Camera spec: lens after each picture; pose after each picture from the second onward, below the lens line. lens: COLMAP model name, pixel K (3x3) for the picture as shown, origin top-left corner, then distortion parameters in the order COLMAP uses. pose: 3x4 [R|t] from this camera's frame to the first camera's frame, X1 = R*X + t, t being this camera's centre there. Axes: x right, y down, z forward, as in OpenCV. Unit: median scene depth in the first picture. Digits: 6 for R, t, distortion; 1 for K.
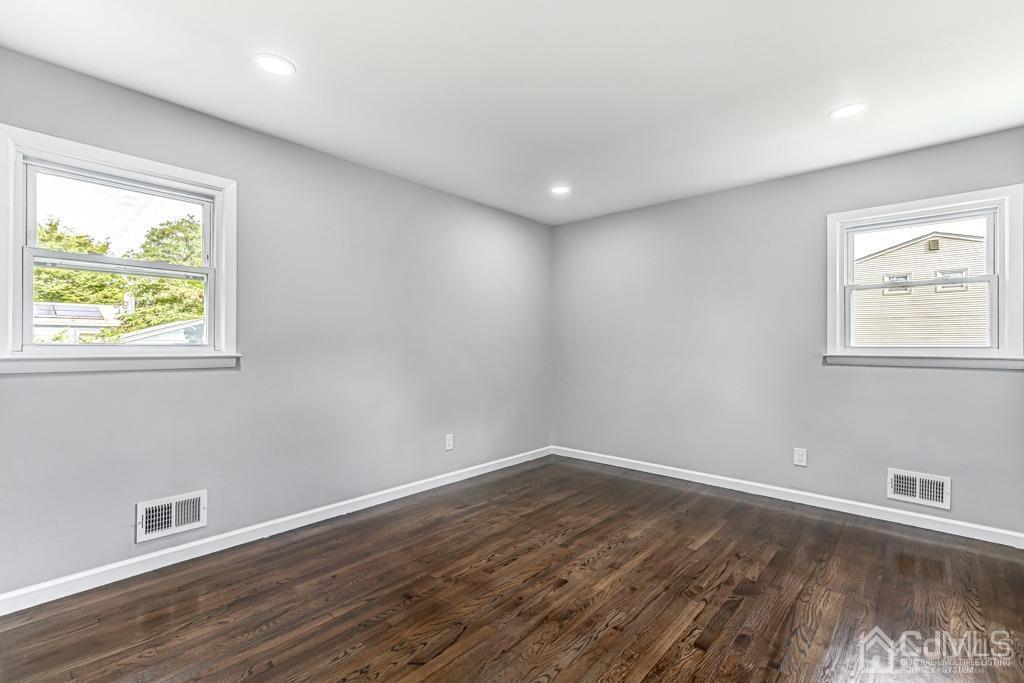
lens RADIAL K [[437.9, 0, 510.5], [0, 437.9, 338.5], [0, 0, 1]] dist [0.014687, 0.000301]
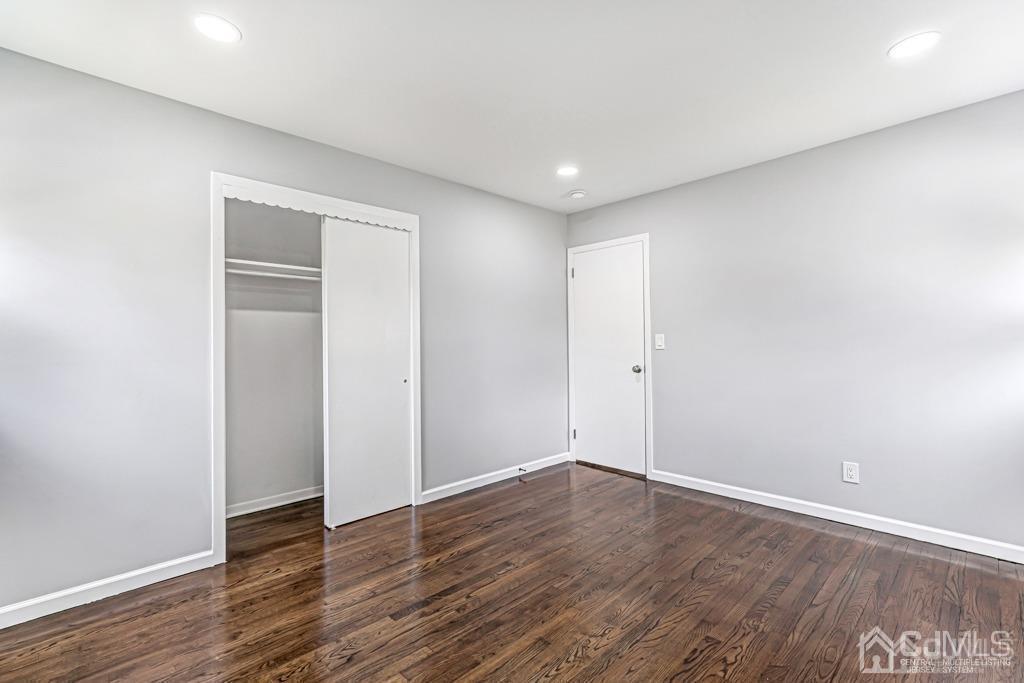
lens RADIAL K [[459.1, 0, 511.8], [0, 459.1, 344.7], [0, 0, 1]] dist [0.003507, 0.003840]
pose [[-0.997516, 0.008203, 0.069964, 0.252334], [0.007409, 0.999905, -0.011604, 0.027639], [-0.070052, -0.011057, -0.997482, 1.963446]]
